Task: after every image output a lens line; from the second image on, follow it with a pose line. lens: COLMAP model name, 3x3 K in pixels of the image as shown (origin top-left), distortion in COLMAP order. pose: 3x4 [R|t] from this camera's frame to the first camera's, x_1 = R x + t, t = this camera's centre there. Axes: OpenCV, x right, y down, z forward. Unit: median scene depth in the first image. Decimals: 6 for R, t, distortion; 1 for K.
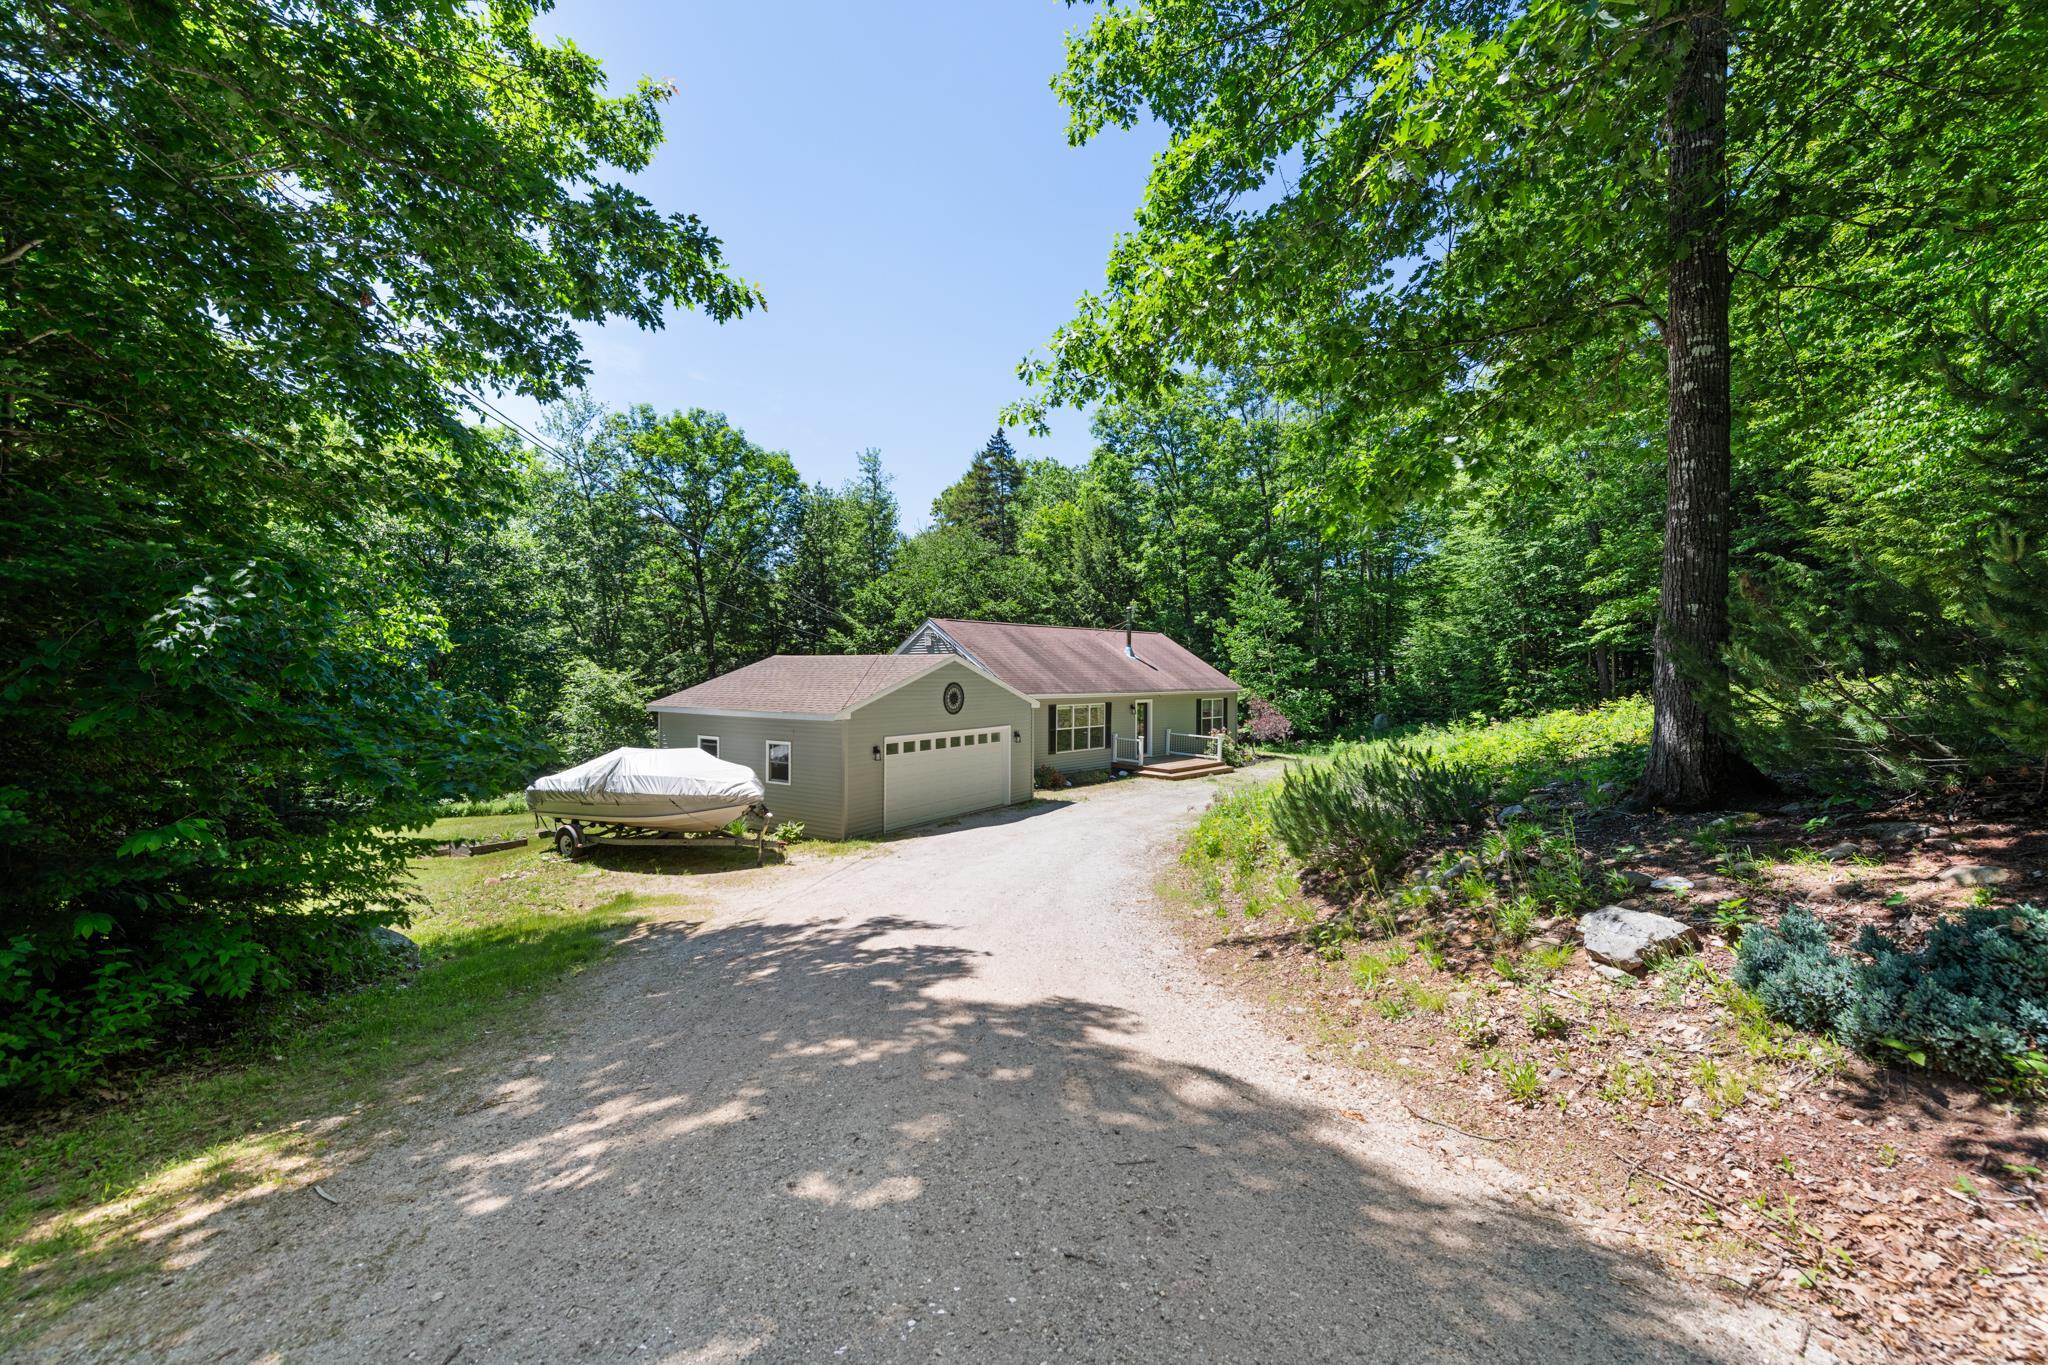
lens RADIAL K [[798.2, 0, 1030.3], [0, 798.2, 672.1], [0, 0, 1]] dist [0.015722, -0.005097]
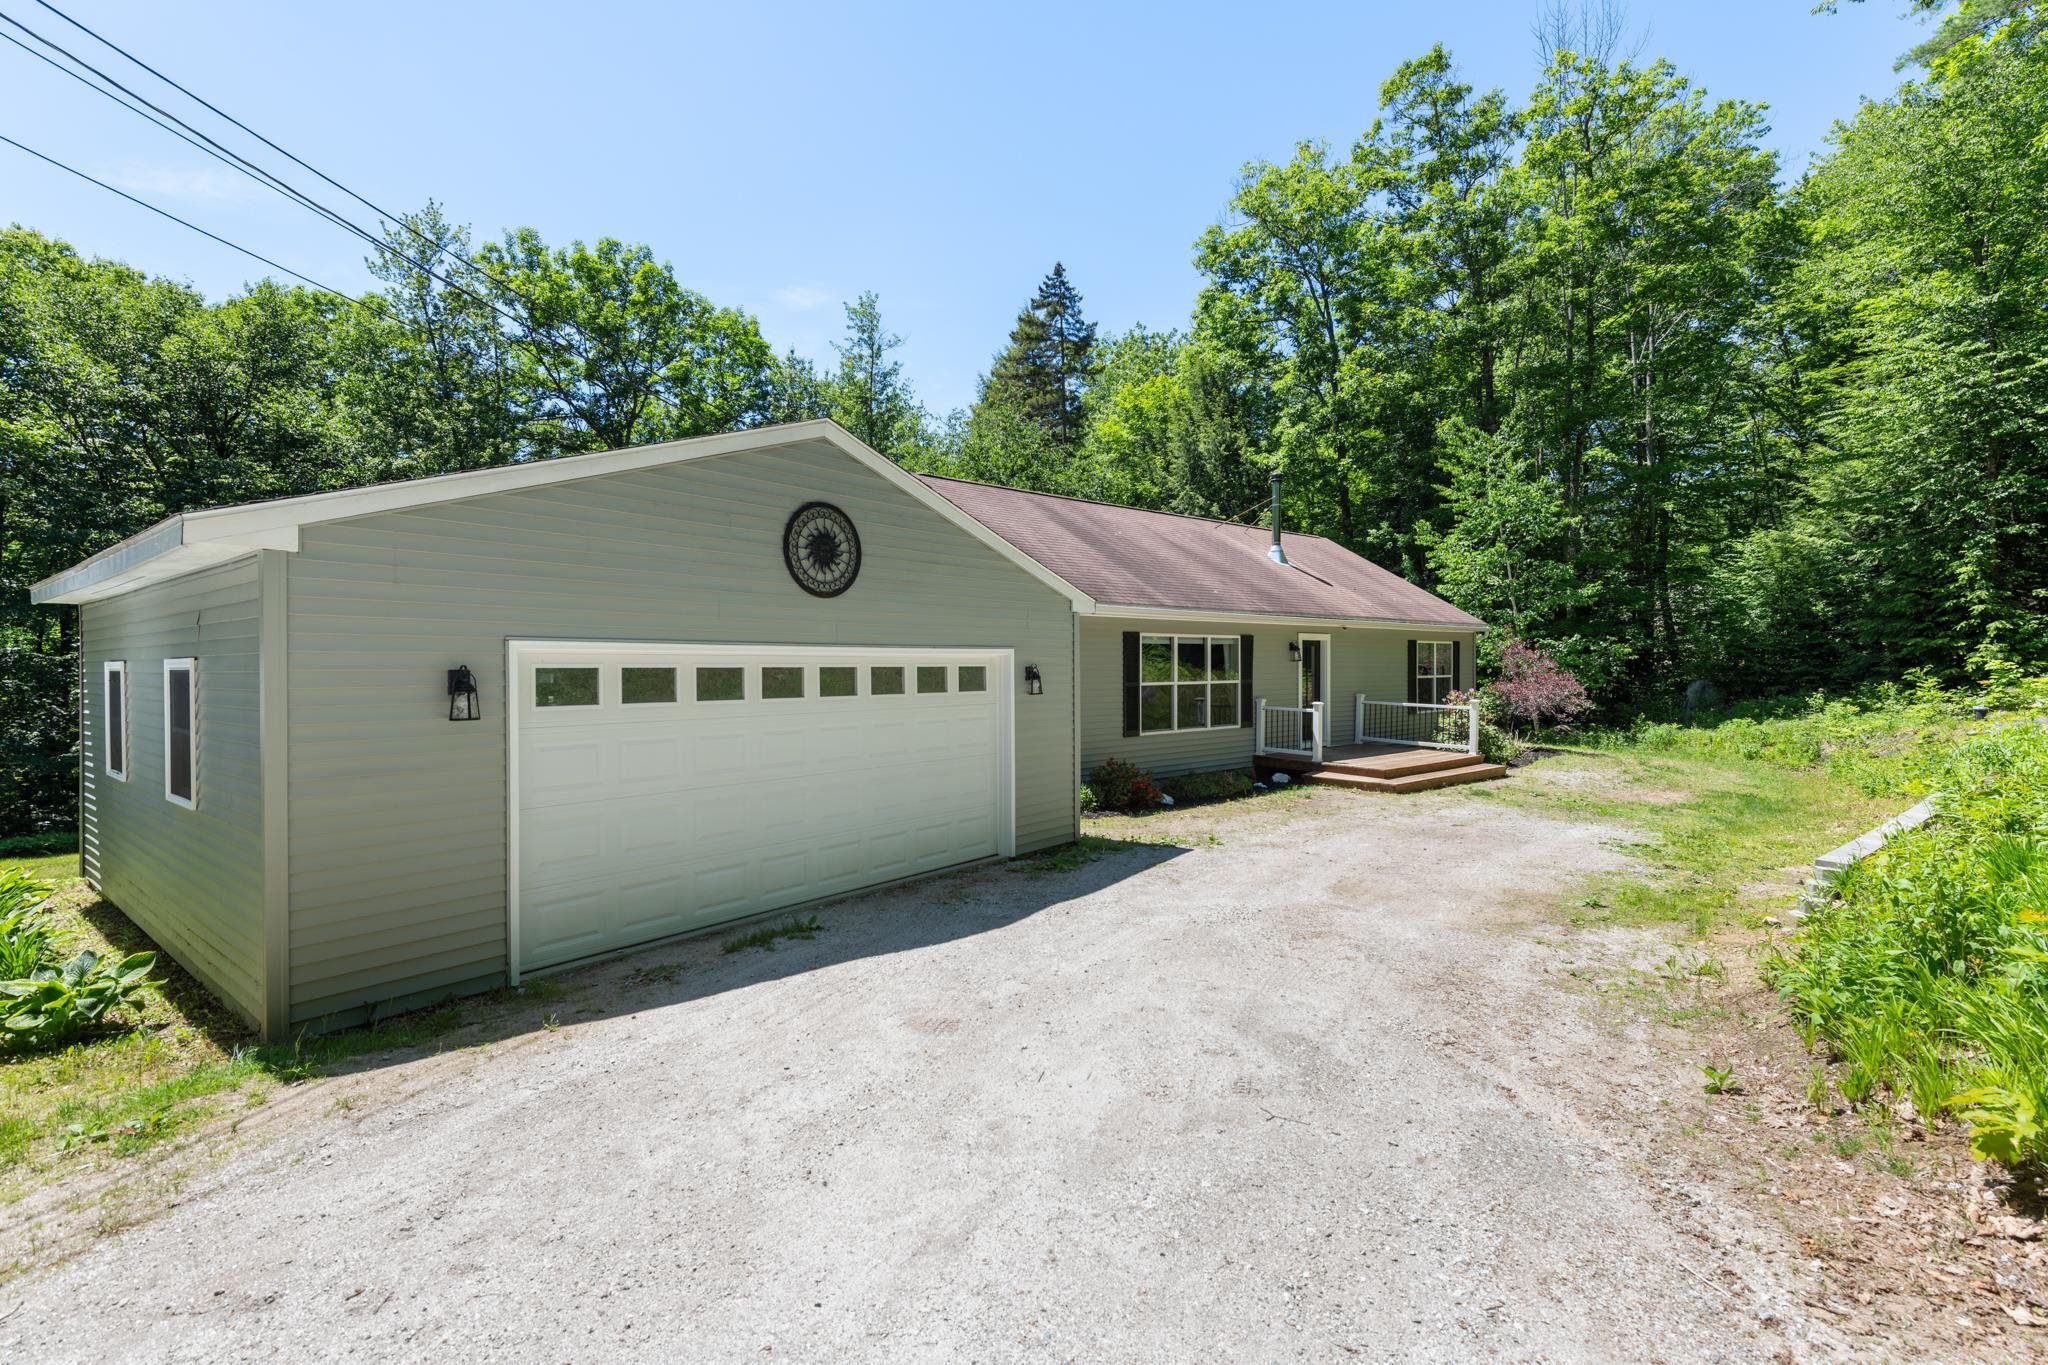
lens RADIAL K [[885.9, 0, 1030.7], [0, 885.9, 675.6], [0, 0, 1]] dist [0.021173, -0.010634]
pose [[0.994867, -0.007990, -0.100874, 0.014523], [0.008756, 0.999936, 0.007152, 0.042733], [0.100811, -0.007998, 0.994873, 0.322691]]
